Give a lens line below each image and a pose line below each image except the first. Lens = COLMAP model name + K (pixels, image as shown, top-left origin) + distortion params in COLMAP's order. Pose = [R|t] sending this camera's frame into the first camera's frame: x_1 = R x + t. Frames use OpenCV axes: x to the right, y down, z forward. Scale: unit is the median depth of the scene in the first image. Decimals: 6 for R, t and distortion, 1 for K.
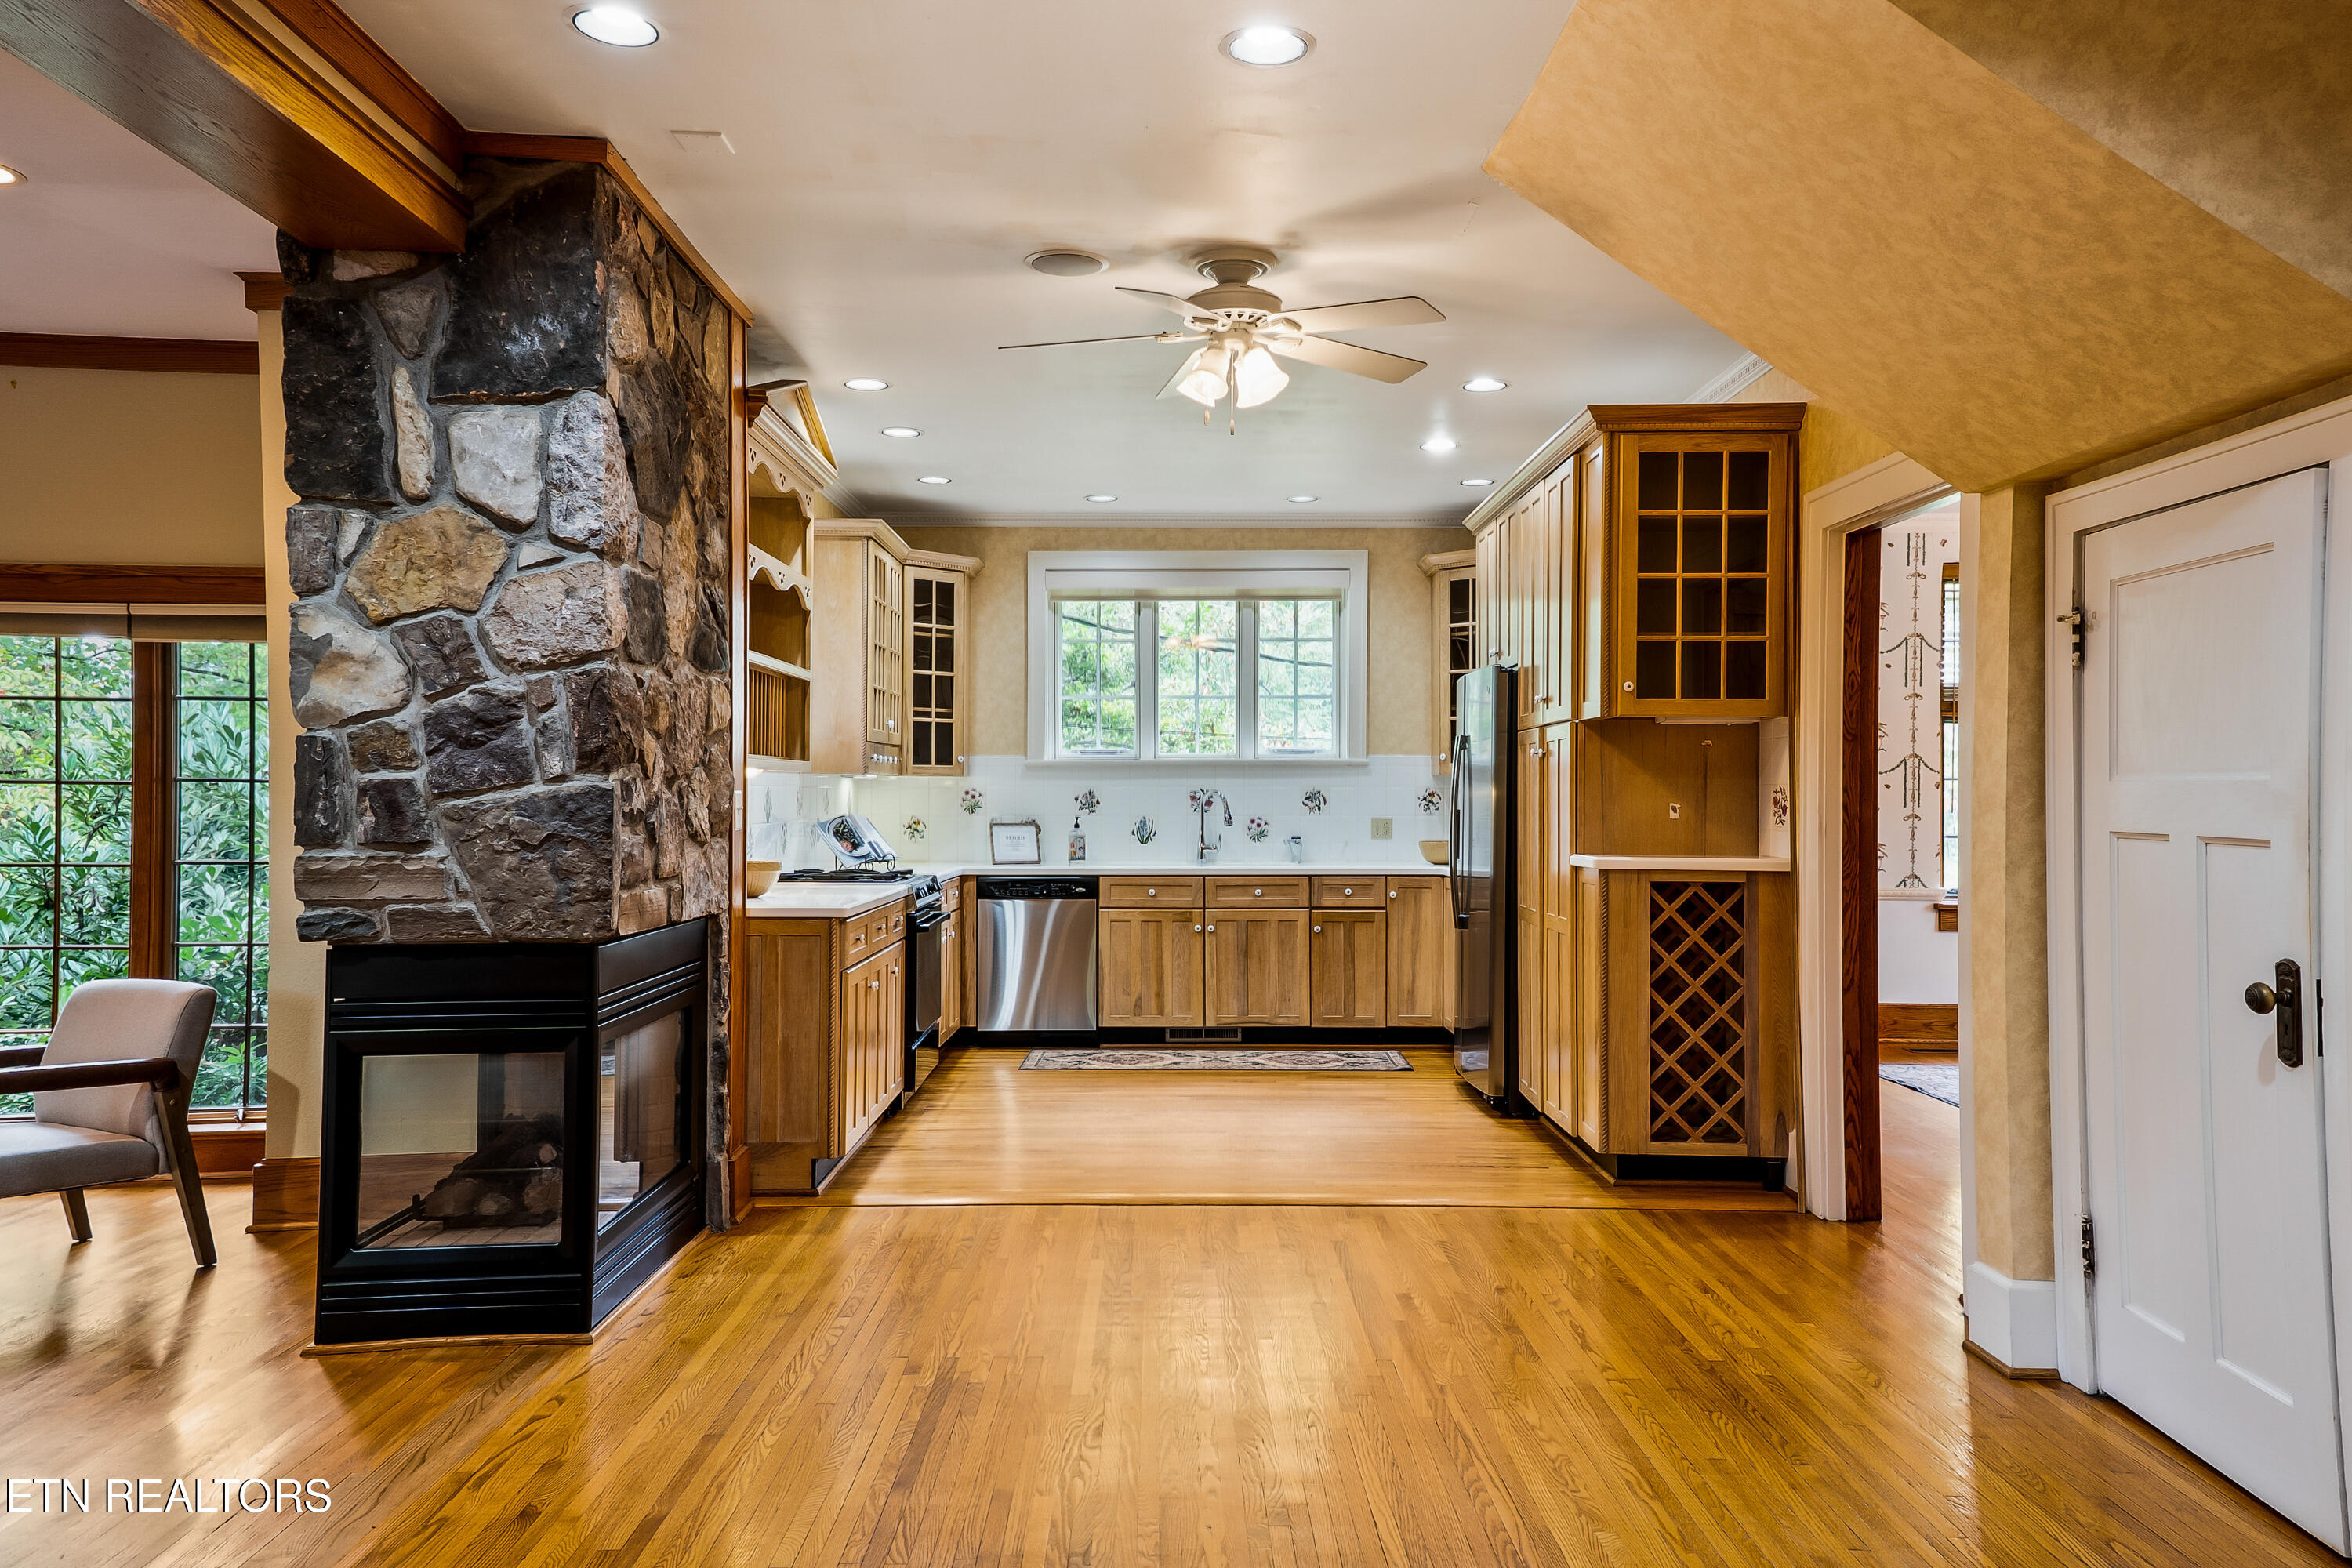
lens RADIAL K [[1827.5, 0, 1177.5], [0, 1827.5, 784.0], [0, 0, 1]] dist [0.001461, 0.000490]
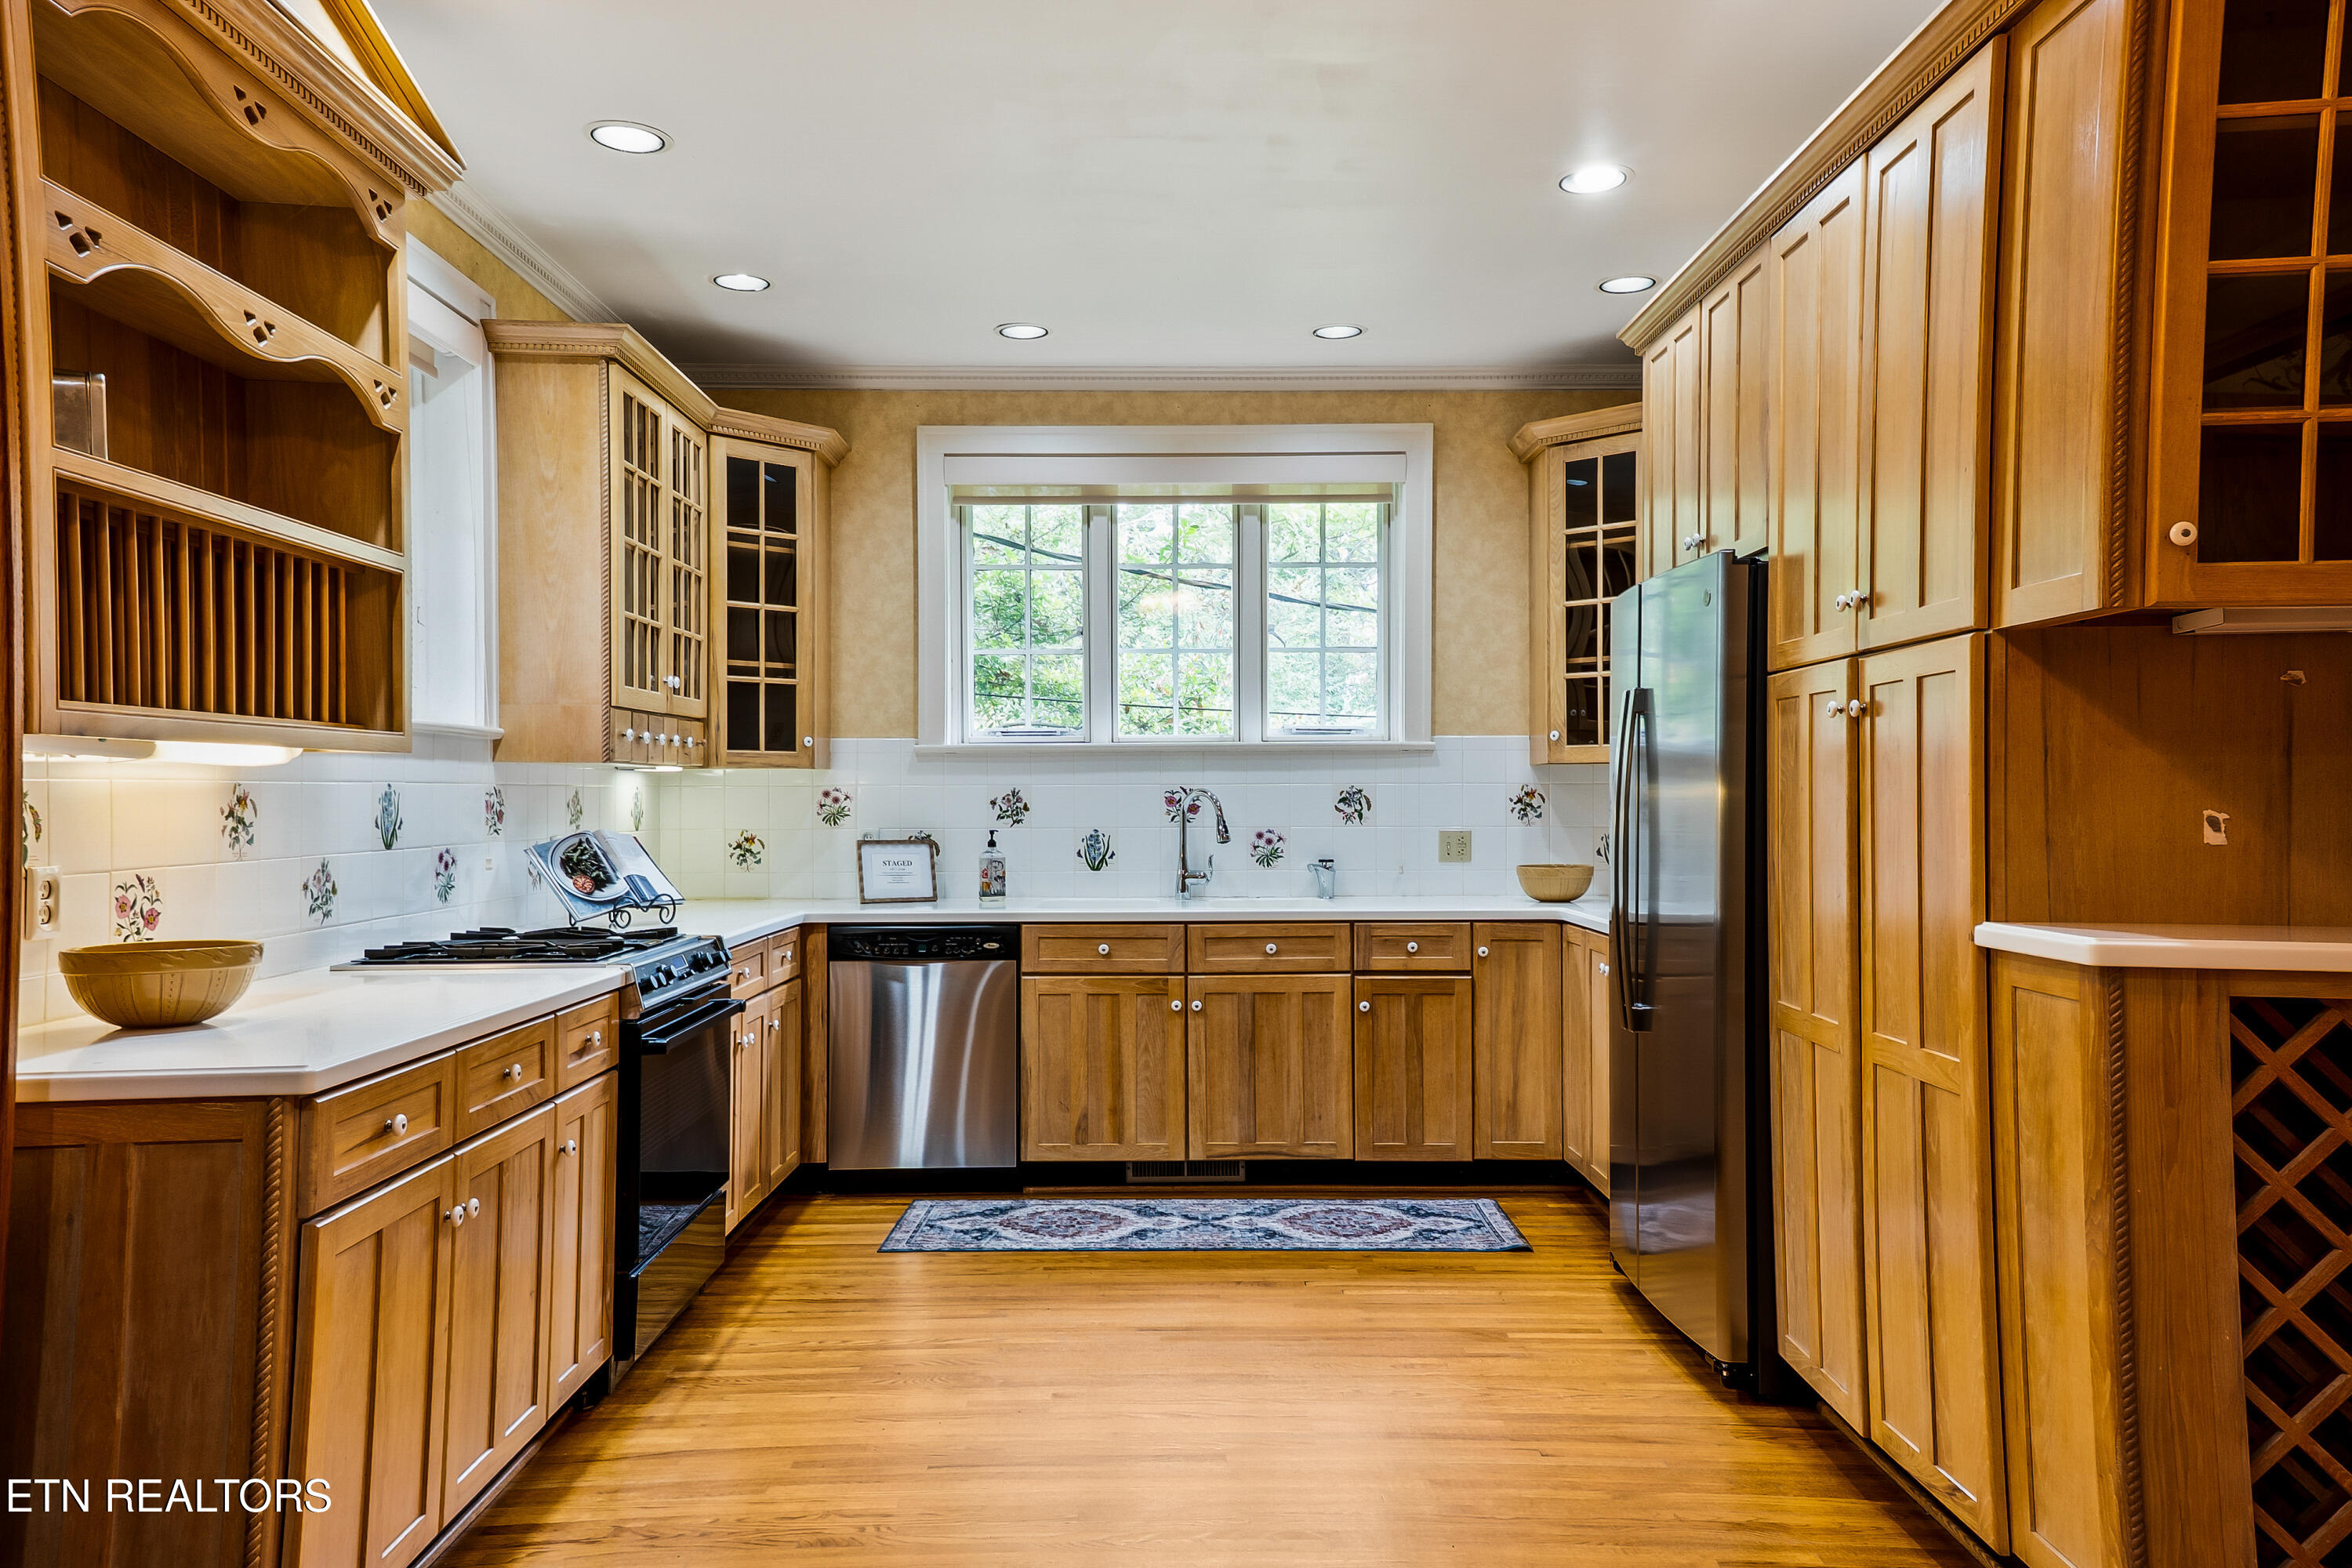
lens RADIAL K [[1827.5, 0, 1175.0], [0, 1827.5, 793.7], [0, 0, 1]] dist [0.001461, 0.000490]
pose [[0.999984, -0.003606, 0.004363, 0.008127], [0.003586, 0.999984, 0.004438, 0.002285], [-0.004379, -0.004422, 0.999981, 0.363993]]
